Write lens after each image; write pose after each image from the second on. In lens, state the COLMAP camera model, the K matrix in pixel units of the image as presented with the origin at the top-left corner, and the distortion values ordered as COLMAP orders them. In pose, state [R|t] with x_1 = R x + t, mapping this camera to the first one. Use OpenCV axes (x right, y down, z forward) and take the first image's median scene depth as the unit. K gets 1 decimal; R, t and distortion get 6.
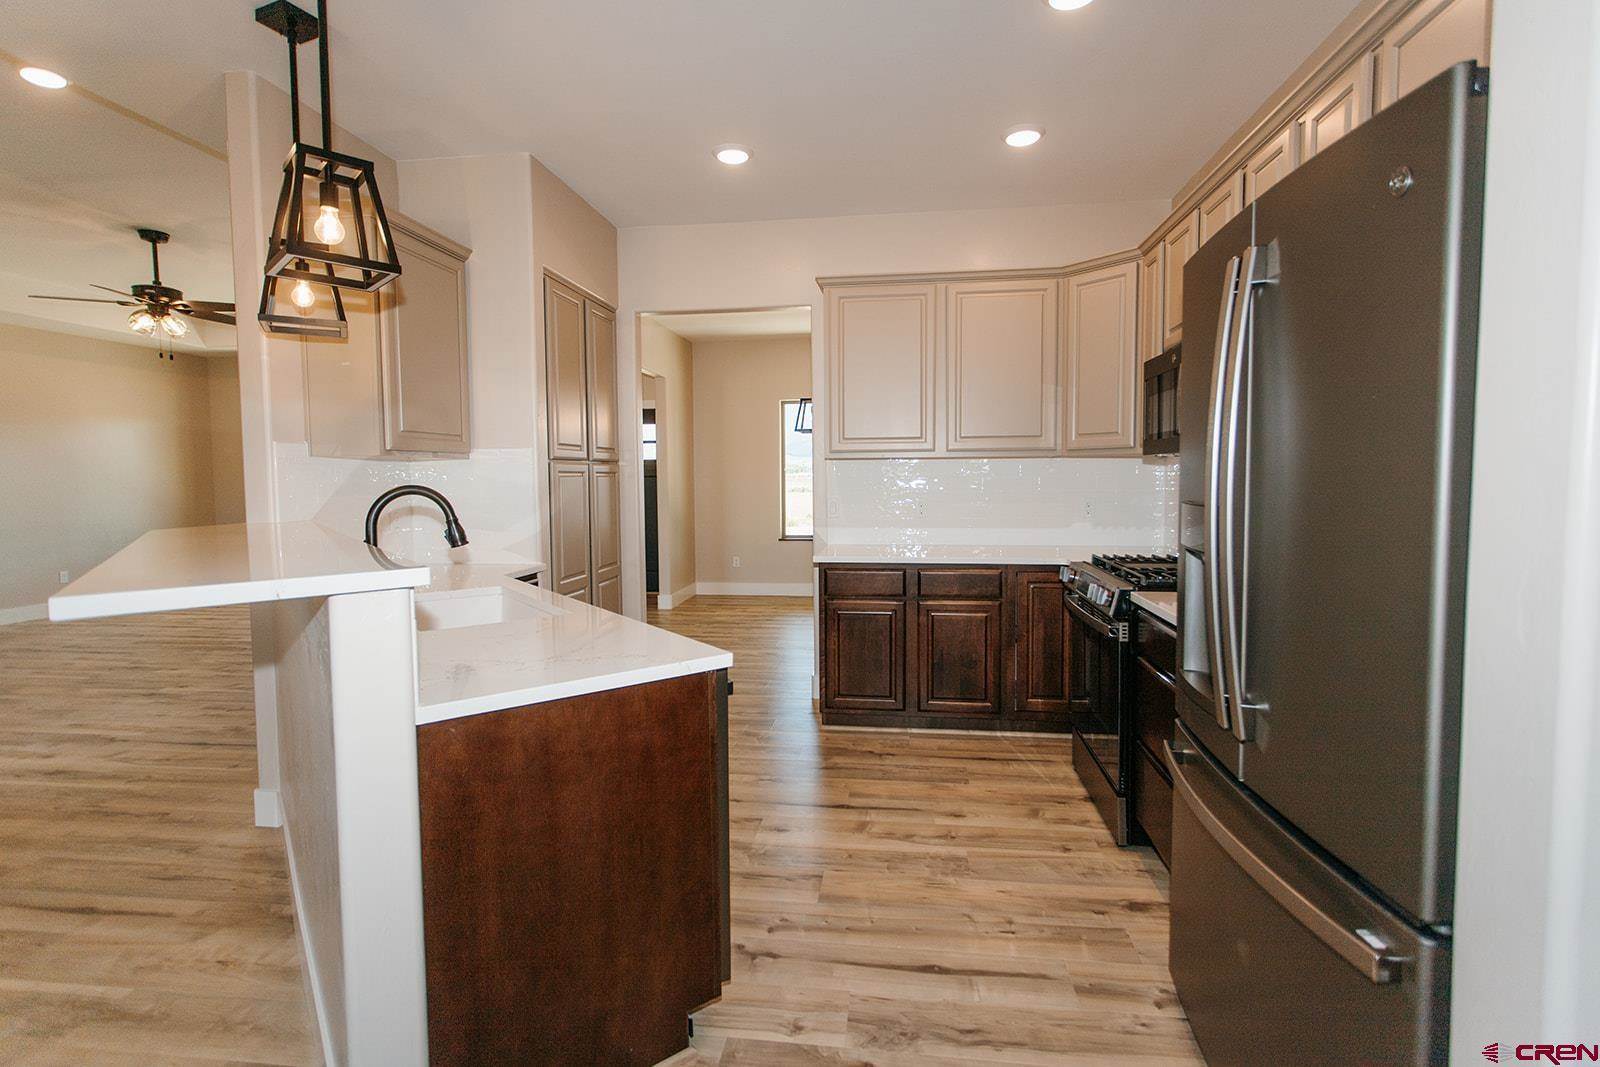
lens RADIAL K [[770.3, 0, 798.2], [0, 770.3, 519.0], [0, 0, 1]] dist [0.000376, 0.000537]
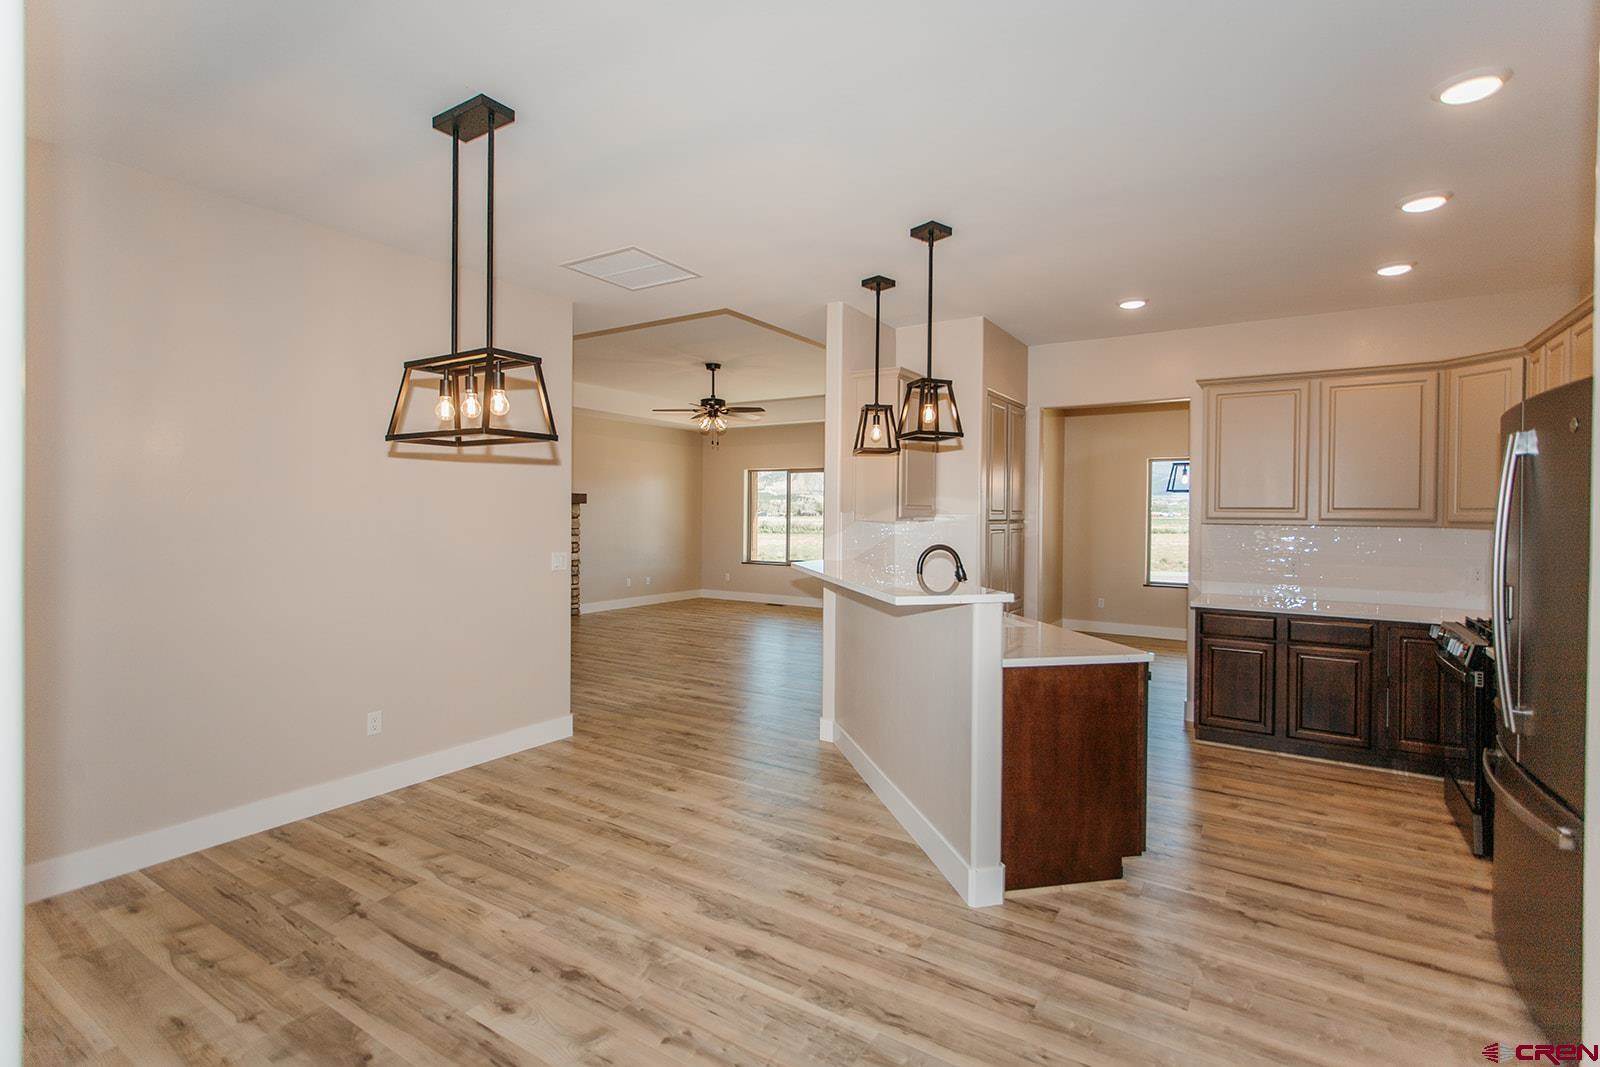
lens RADIAL K [[749.5, 0, 803.8], [0, 749.5, 517.0], [0, 0, 1]] dist [0.003561, -0.000107]
pose [[0.908292, 0.020270, -0.417846, -0.049571], [-0.041146, 0.998311, -0.041011, -0.015273], [0.416309, 0.054442, 0.907592, -0.424304]]
